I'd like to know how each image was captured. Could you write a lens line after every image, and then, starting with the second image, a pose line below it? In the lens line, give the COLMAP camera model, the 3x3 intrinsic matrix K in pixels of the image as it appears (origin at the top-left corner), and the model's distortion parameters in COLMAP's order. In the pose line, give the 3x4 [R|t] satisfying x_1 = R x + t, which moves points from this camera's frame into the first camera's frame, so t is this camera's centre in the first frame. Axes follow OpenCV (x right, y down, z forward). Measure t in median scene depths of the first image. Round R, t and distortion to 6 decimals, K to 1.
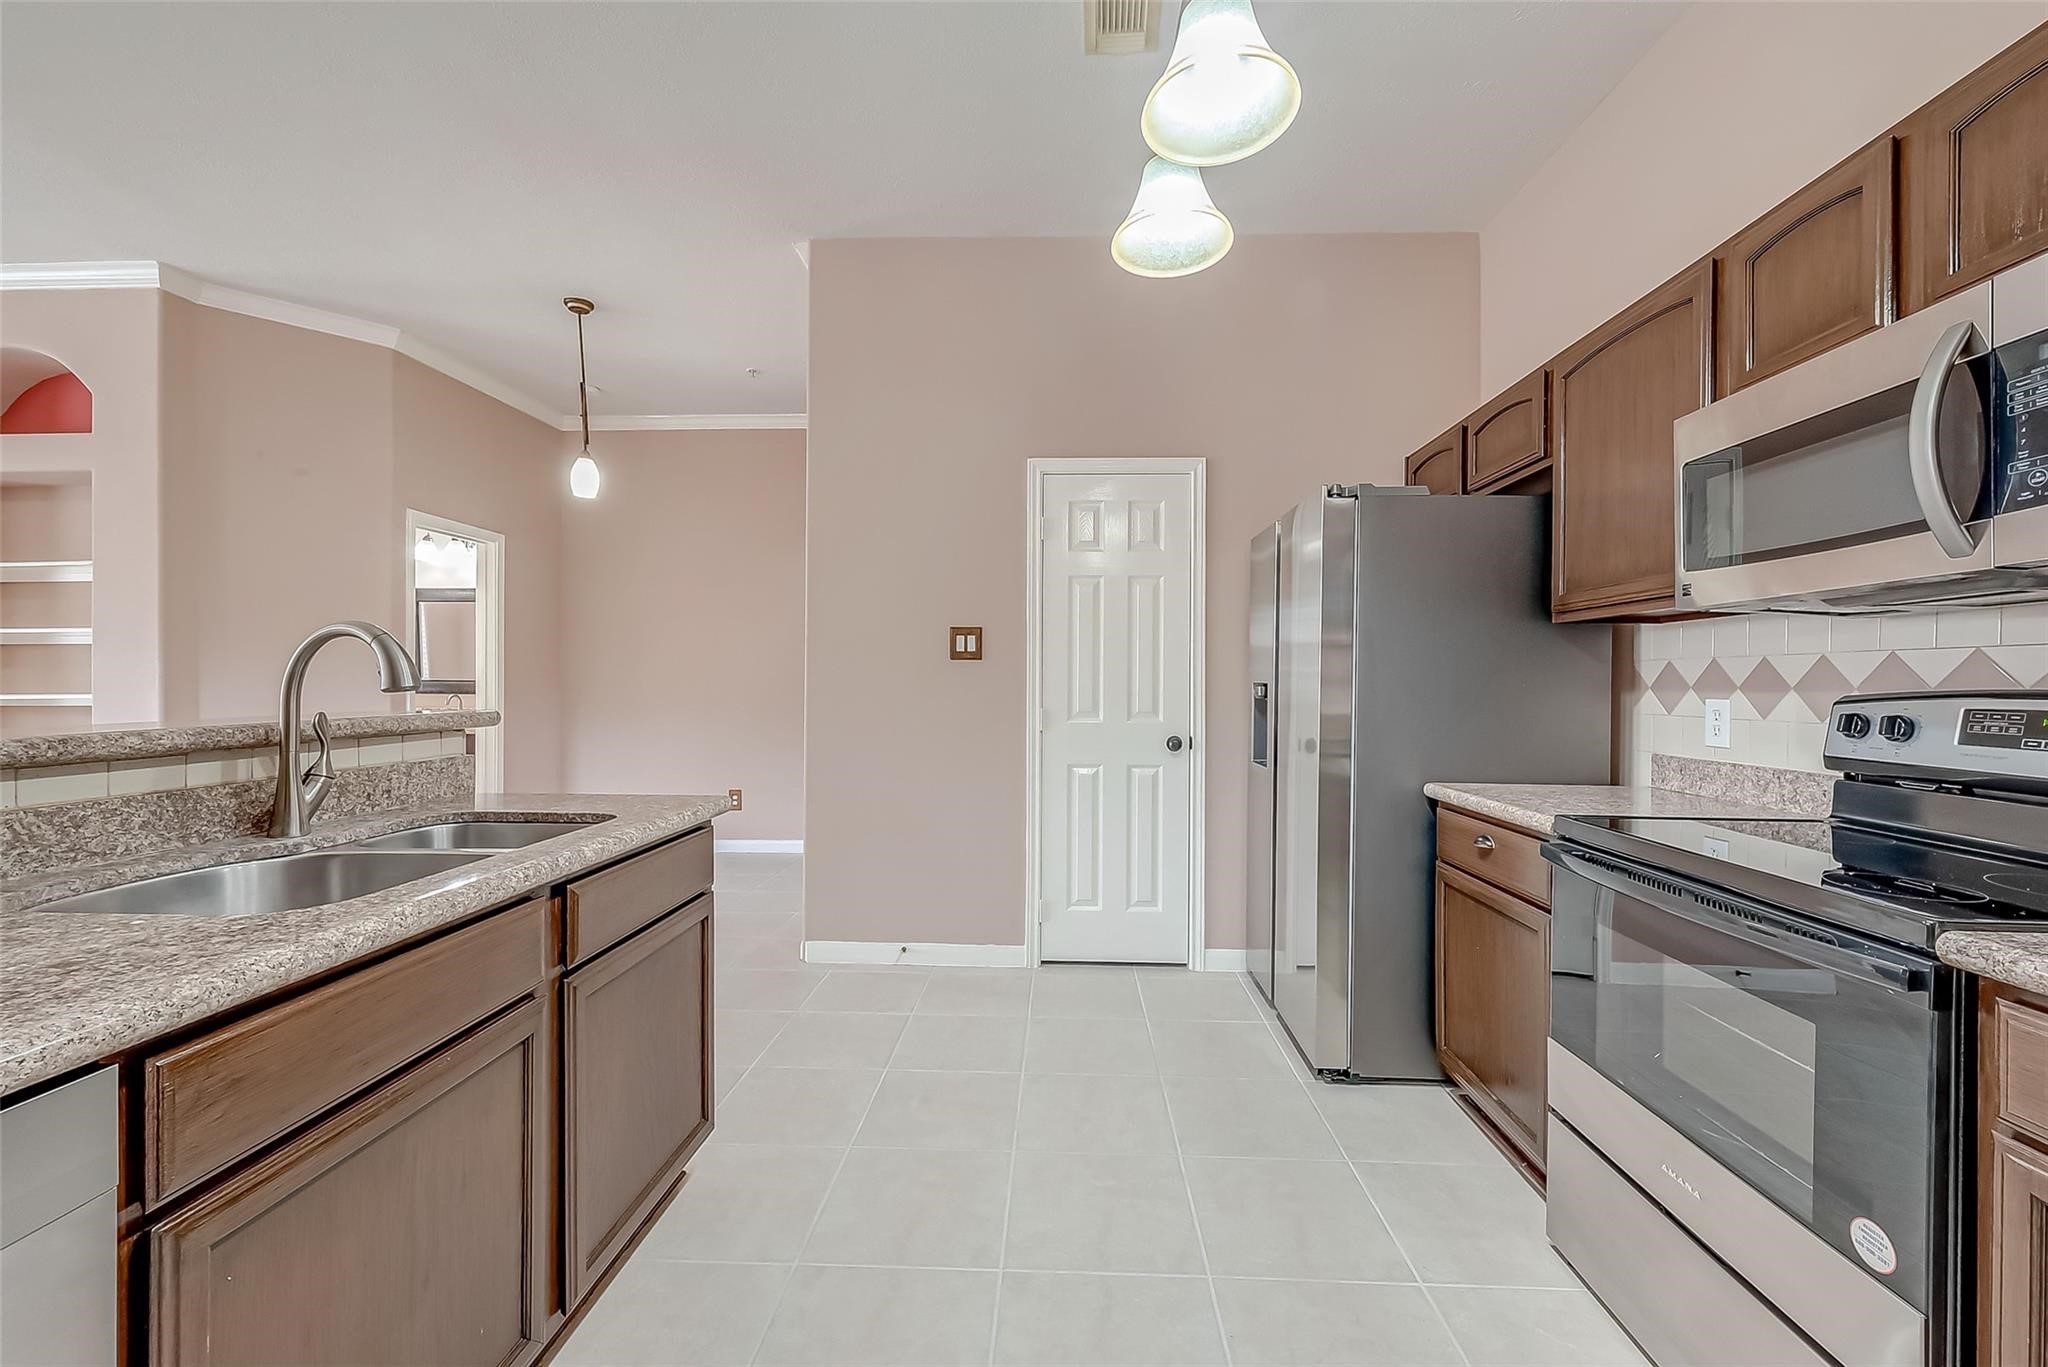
lens RADIAL K [[813.3, 0, 1039.0], [0, 813.3, 684.1], [0, 0, 1]] dist [0.013593, -0.004479]
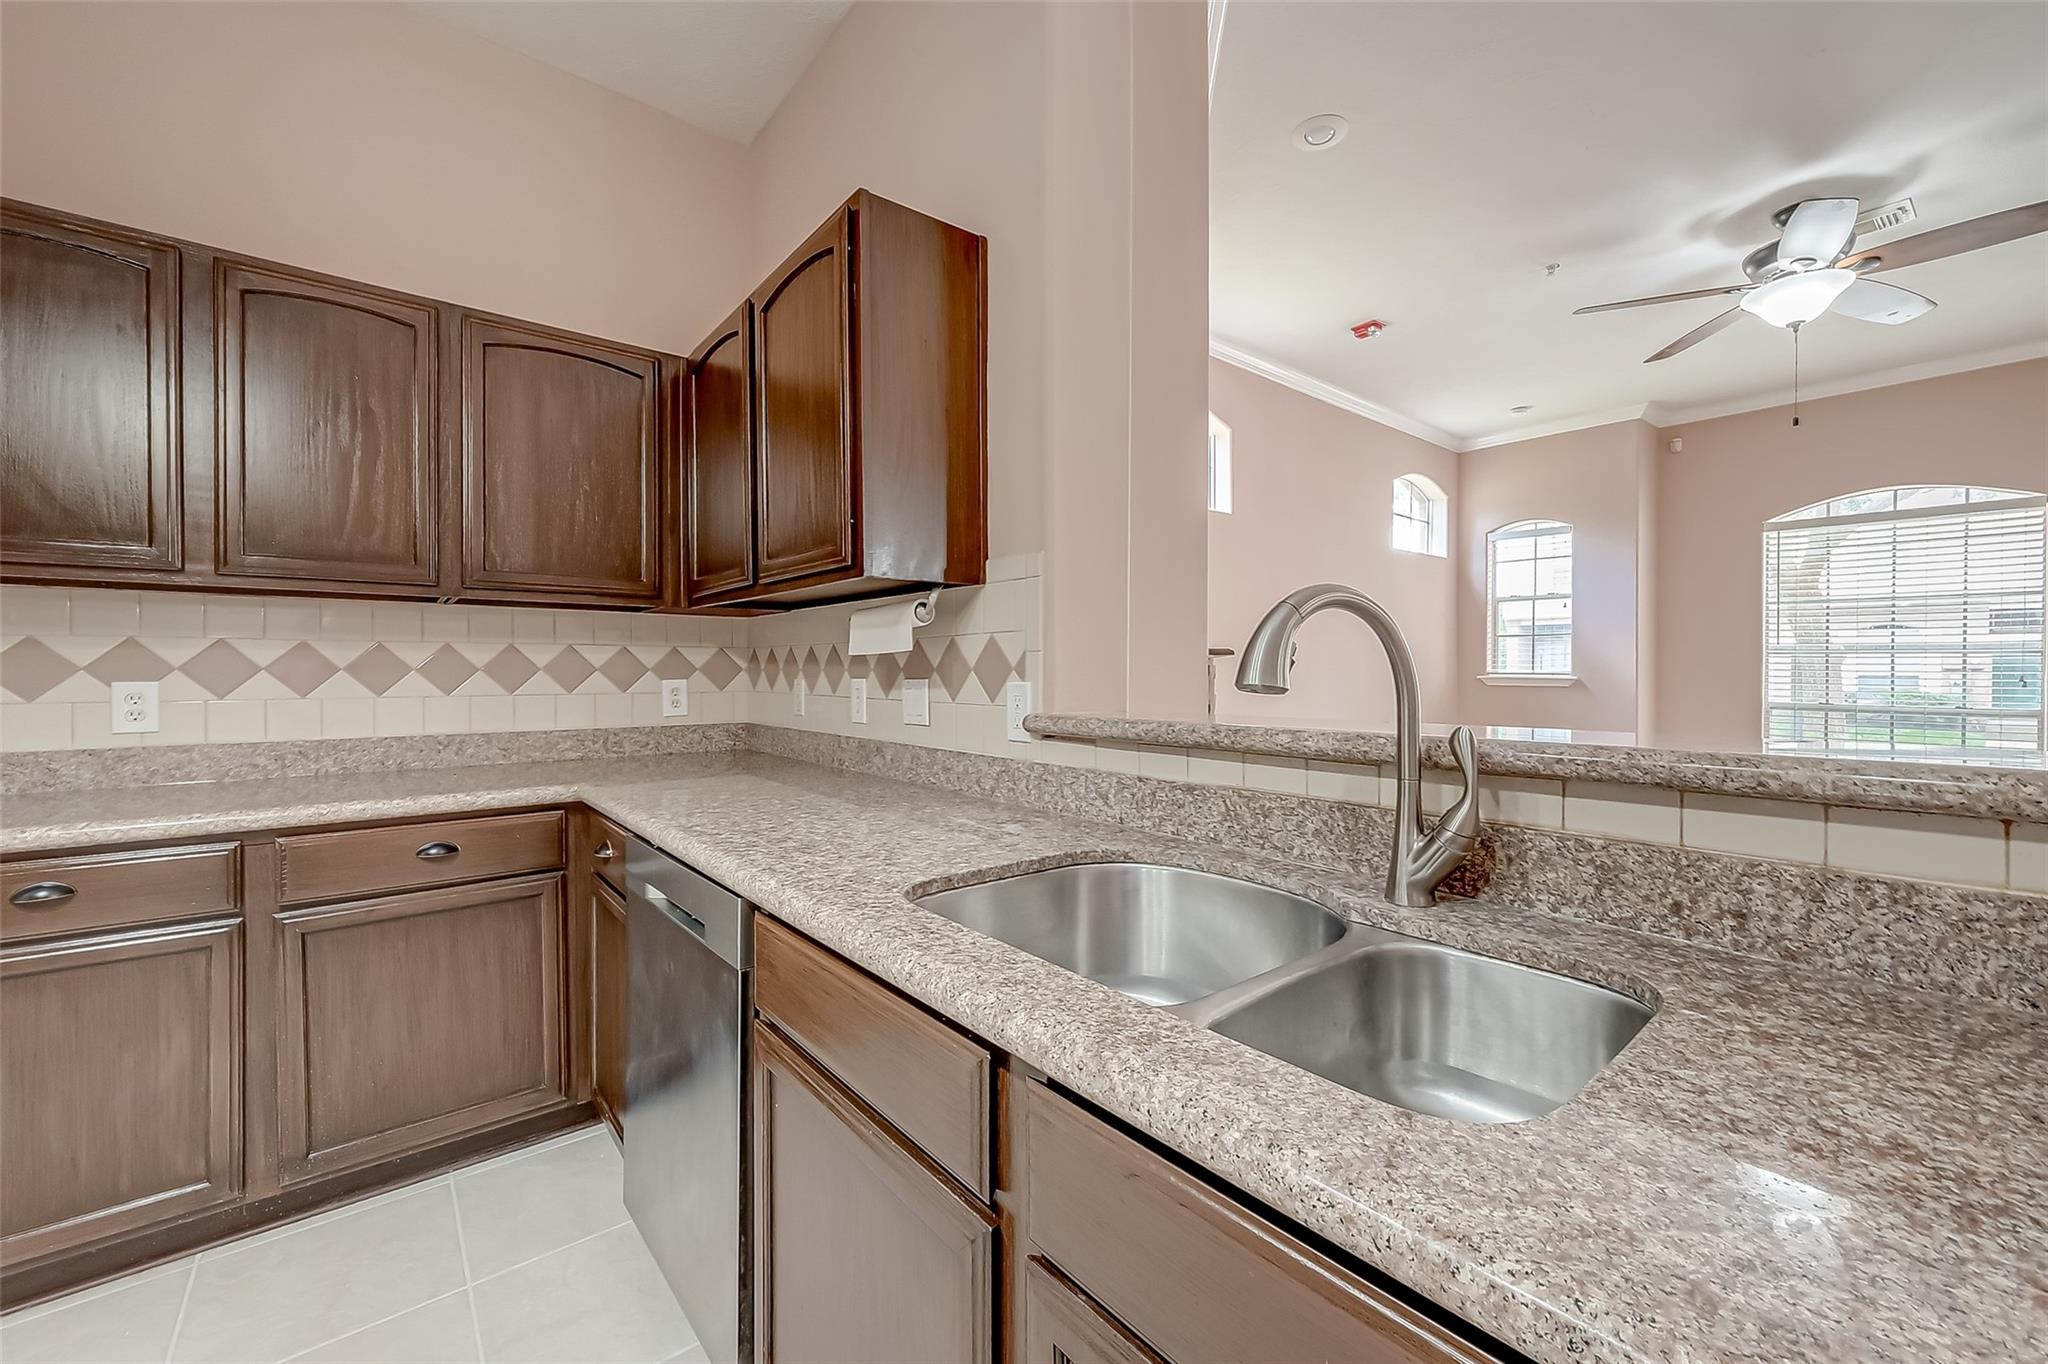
lens RADIAL K [[810.6, 0, 1035.3], [0, 810.6, 679.4], [0, 0, 1]] dist [0.000228, -0.000111]
pose [[-0.747141, 0.001586, -0.664664, -0.190183], [-0.007762, 0.999908, 0.011112, -0.005224], [0.664621, 0.013462, -0.747060, 1.080898]]
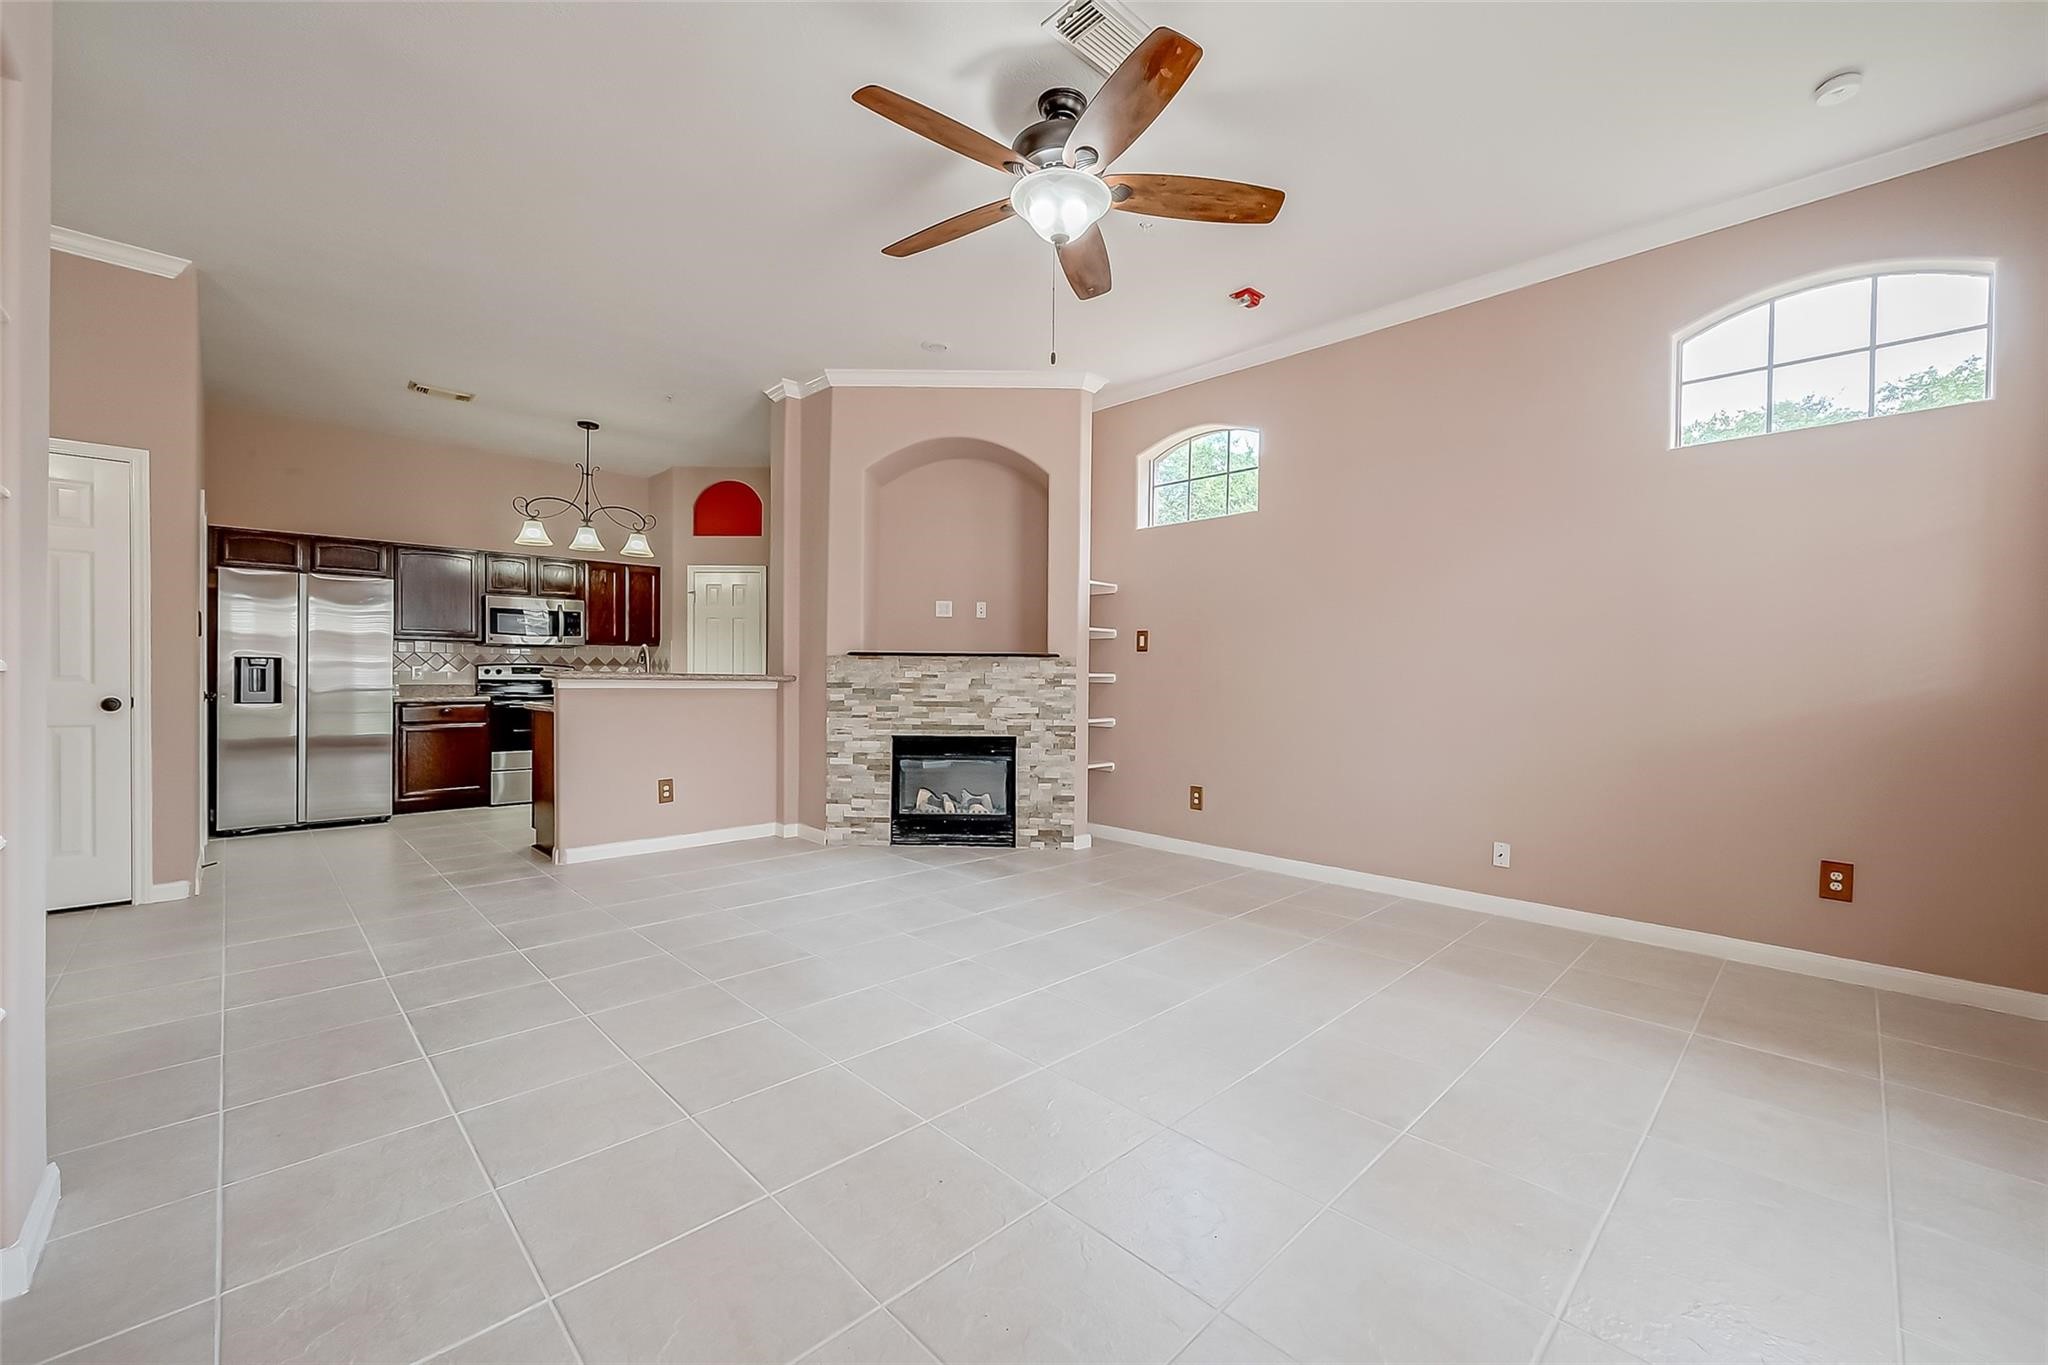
lens RADIAL K [[810.6, 0, 1035.3], [0, 810.6, 679.9], [0, 0, 1]] dist [0.000228, -0.000111]
pose [[-0.727752, -0.013588, 0.685706, -3.835774], [-0.010675, 0.999907, 0.008484, 0.028436], [-0.685758, -0.001146, -0.727829, 2.020988]]
